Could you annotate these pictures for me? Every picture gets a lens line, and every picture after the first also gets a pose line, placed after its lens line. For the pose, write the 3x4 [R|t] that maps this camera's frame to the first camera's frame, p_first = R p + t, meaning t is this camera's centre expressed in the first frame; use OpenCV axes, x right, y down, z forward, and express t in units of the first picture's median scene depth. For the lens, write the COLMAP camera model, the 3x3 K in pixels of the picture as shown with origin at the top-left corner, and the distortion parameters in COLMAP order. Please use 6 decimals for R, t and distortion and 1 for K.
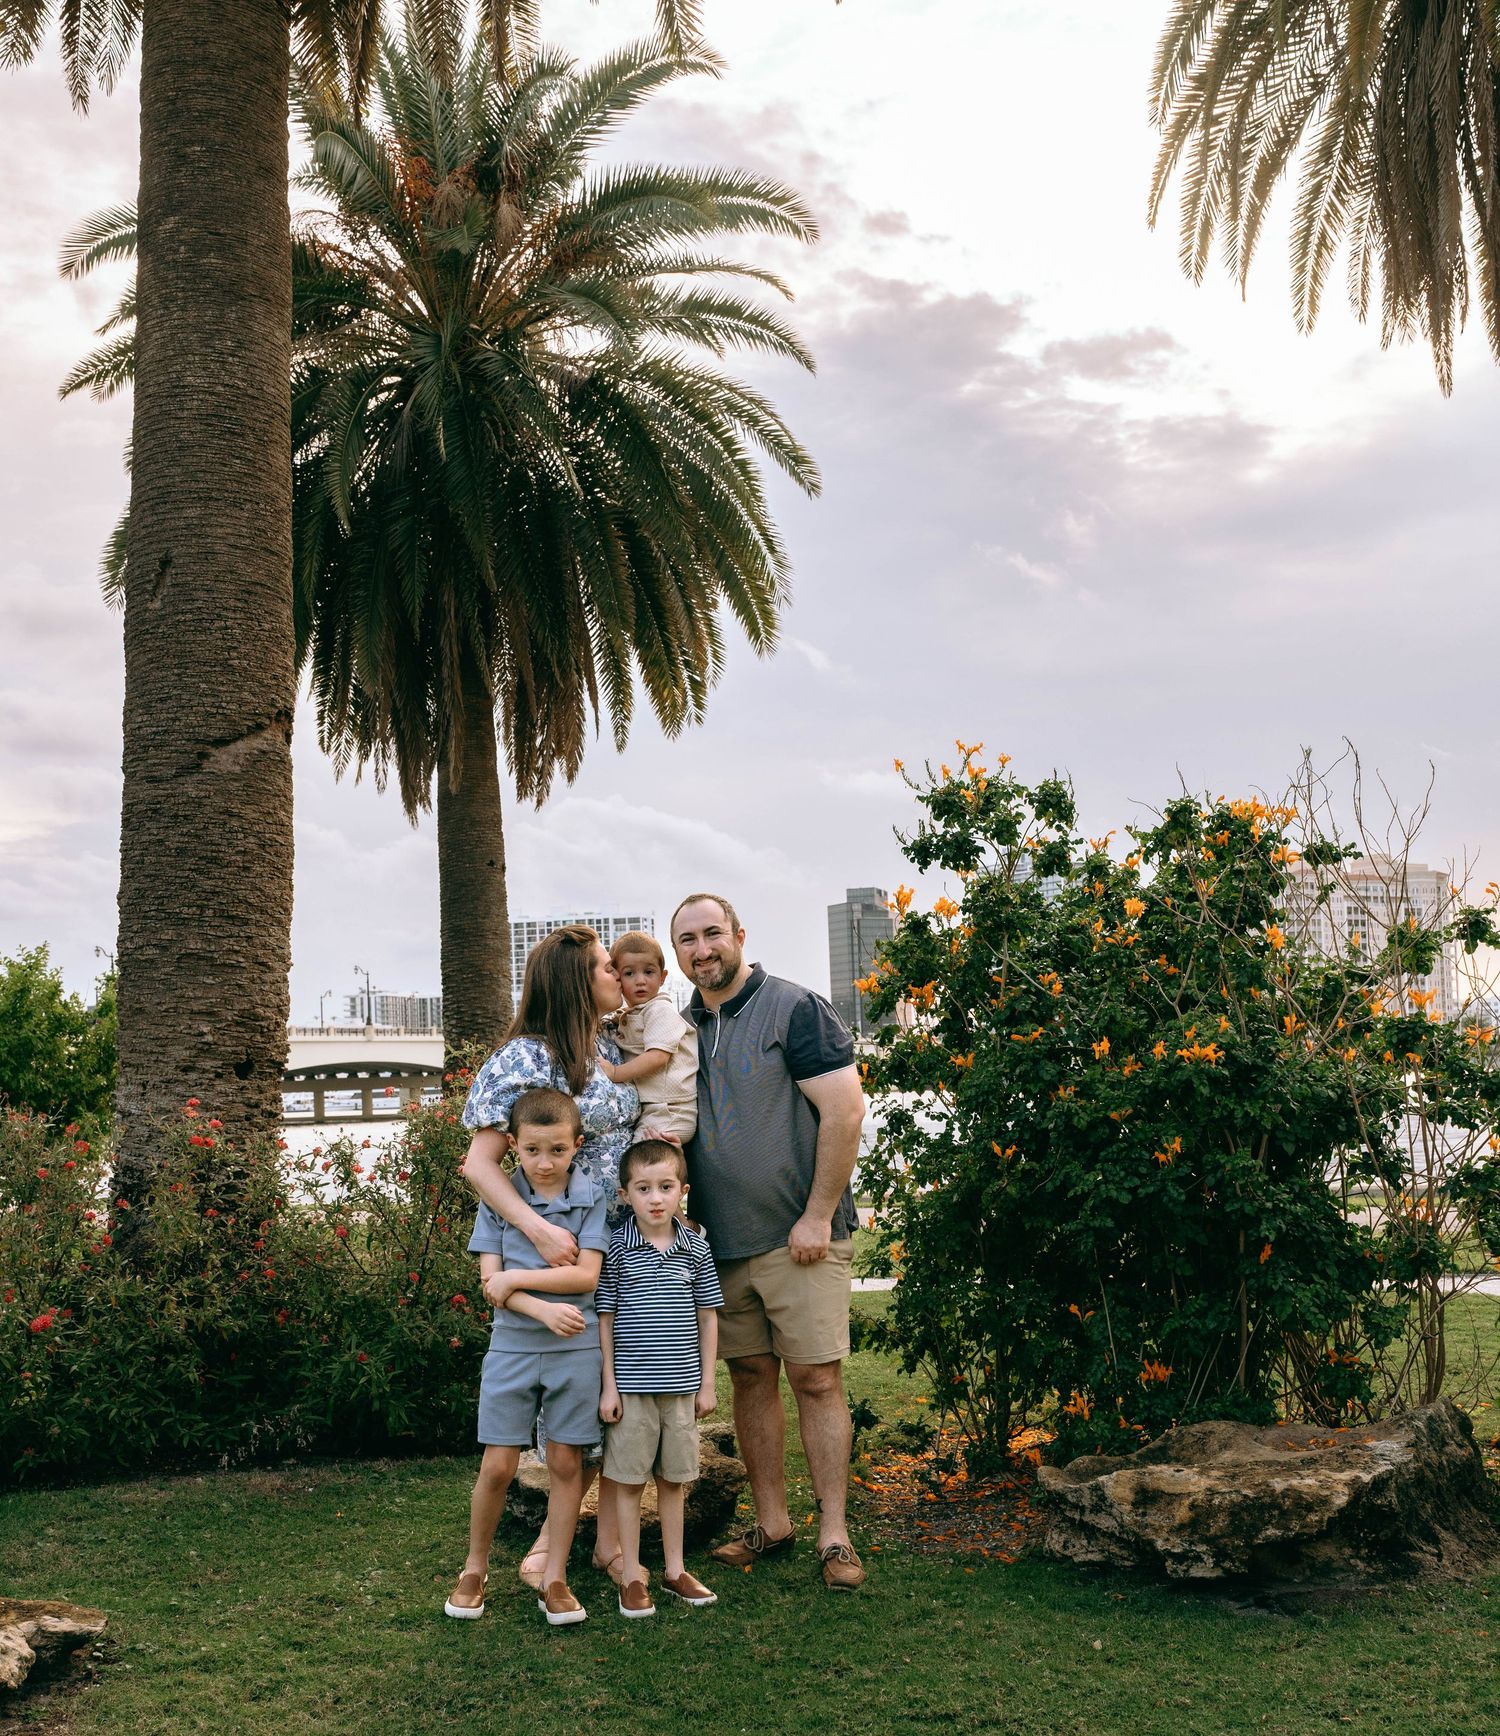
lens RADIAL K [[1744.8, 0, 743.6], [0, 1744.8, 865.2], [0, 0, 1]] dist [0.091961, 0.000000]
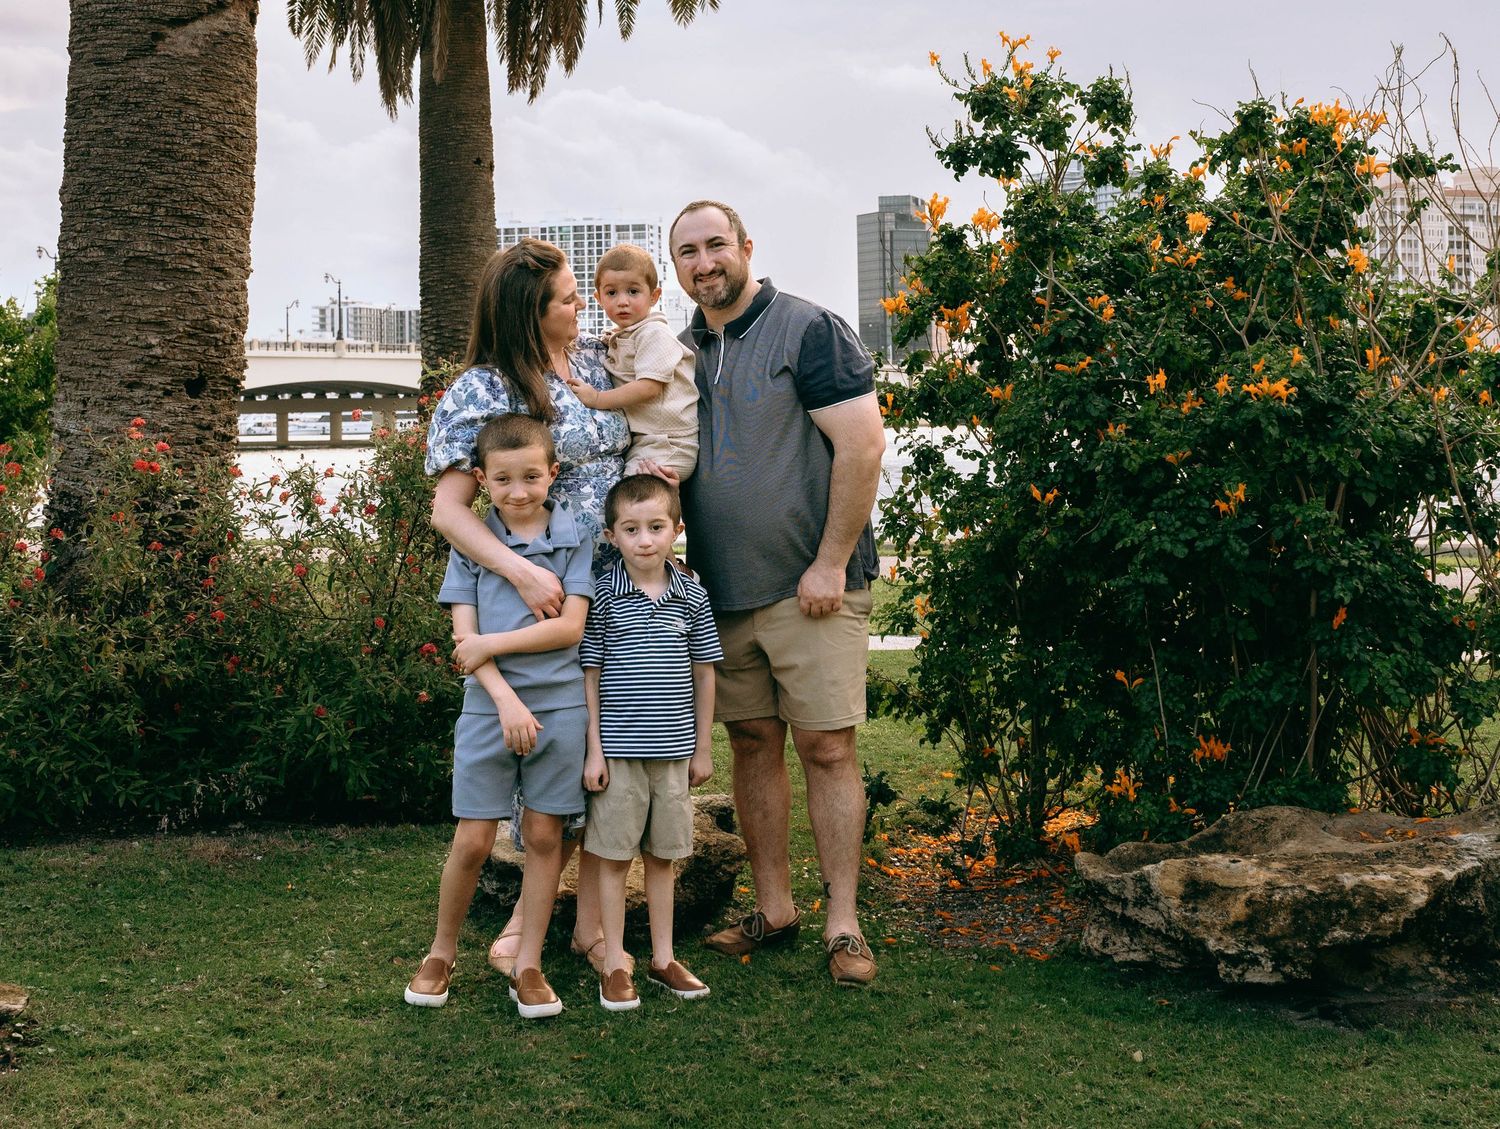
lens RADIAL K [[1369.7, 0, 740.2], [0, 1369.7, 558.1], [0, 0, 1]] dist [-0.043194, -0.009351]
pose [[0.999722, 0.020316, -0.011950, 0.003529], [-0.016906, 0.971348, 0.237058, 0.034407], [0.016424, -0.236790, 0.971422, 0.333474]]
